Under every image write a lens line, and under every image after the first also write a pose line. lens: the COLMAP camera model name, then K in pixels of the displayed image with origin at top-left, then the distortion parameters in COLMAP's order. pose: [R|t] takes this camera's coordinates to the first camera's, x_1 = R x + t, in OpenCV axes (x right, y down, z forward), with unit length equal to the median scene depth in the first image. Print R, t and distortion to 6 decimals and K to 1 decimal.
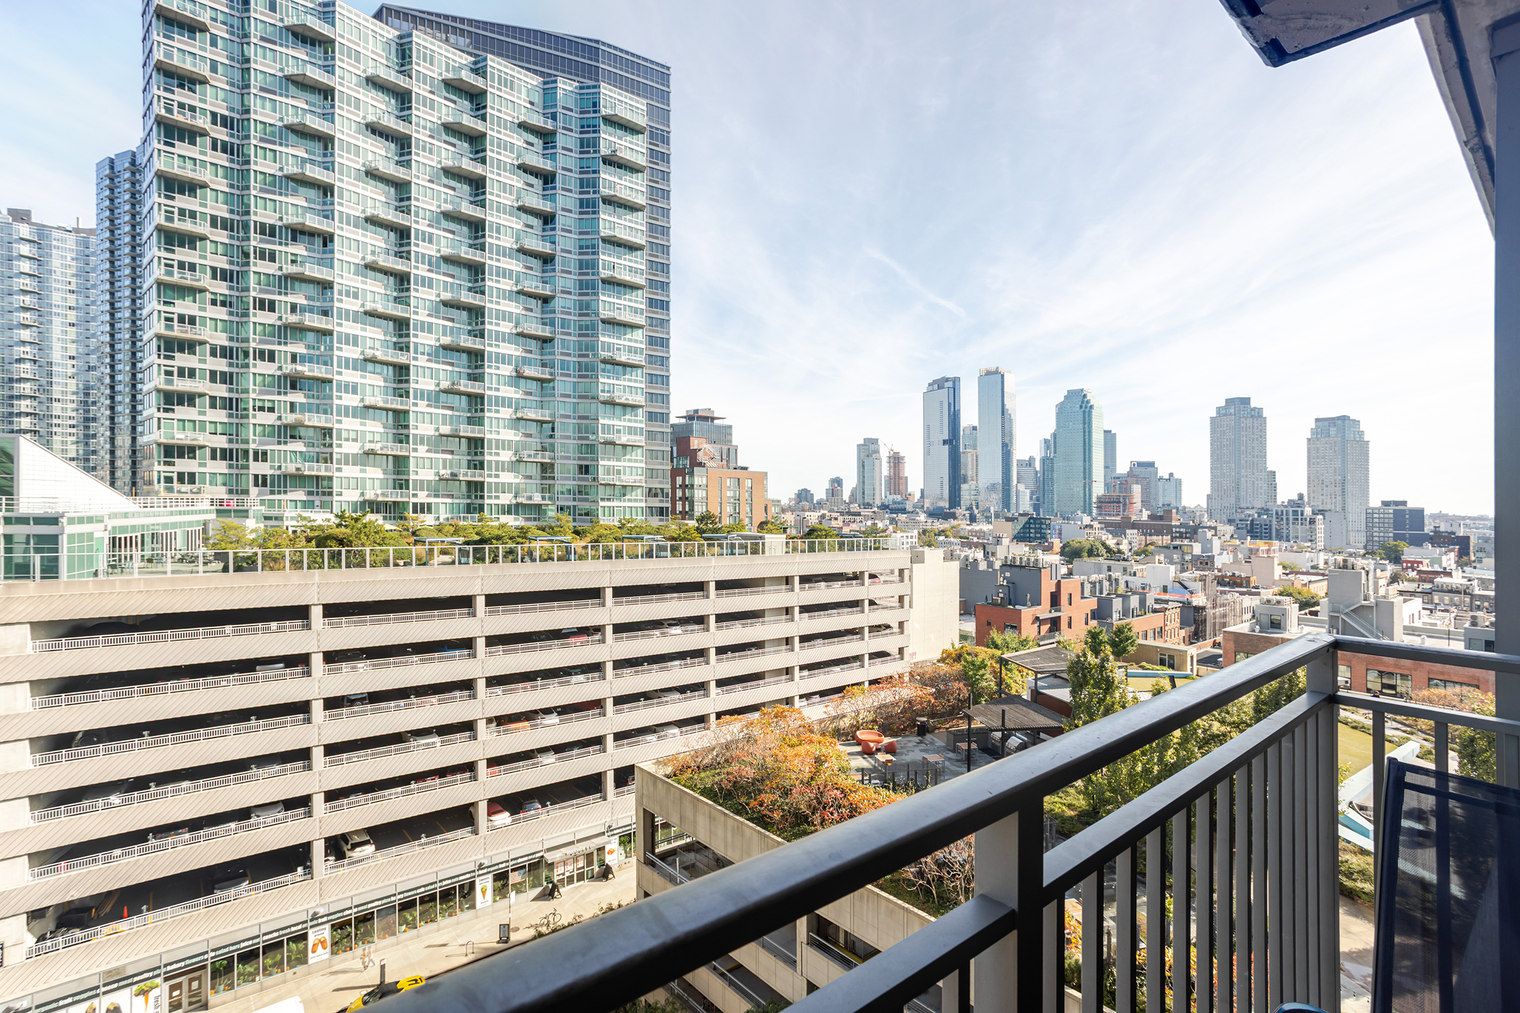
lens RADIAL K [[752.4, 0, 760.0], [0, 752.4, 506.5], [0, 0, 1]] dist [0.000202, 0.025451]
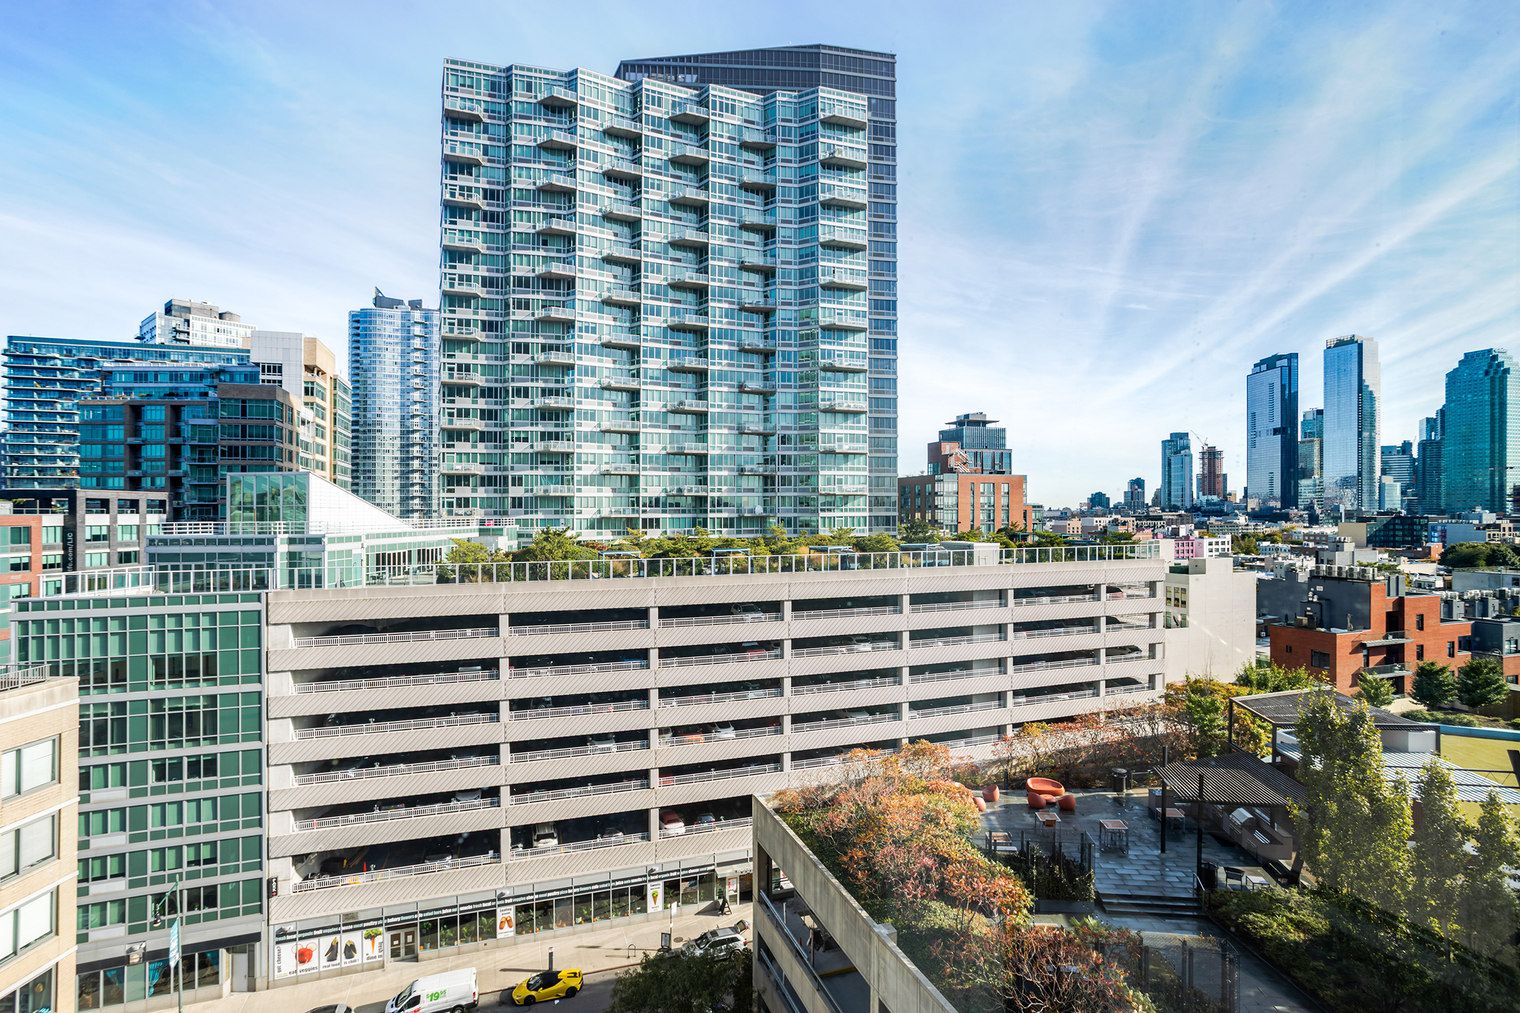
lens RADIAL K [[754.8, 0, 764.0], [0, 754.8, 530.5], [0, 0, 1]] dist [-0.005393, 0.000765]
pose [[0.935846, -0.021254, -0.351766, 0.083614], [0.027497, 0.999540, 0.012761, 0.003485], [0.351334, -0.021615, 0.936001, 0.064756]]
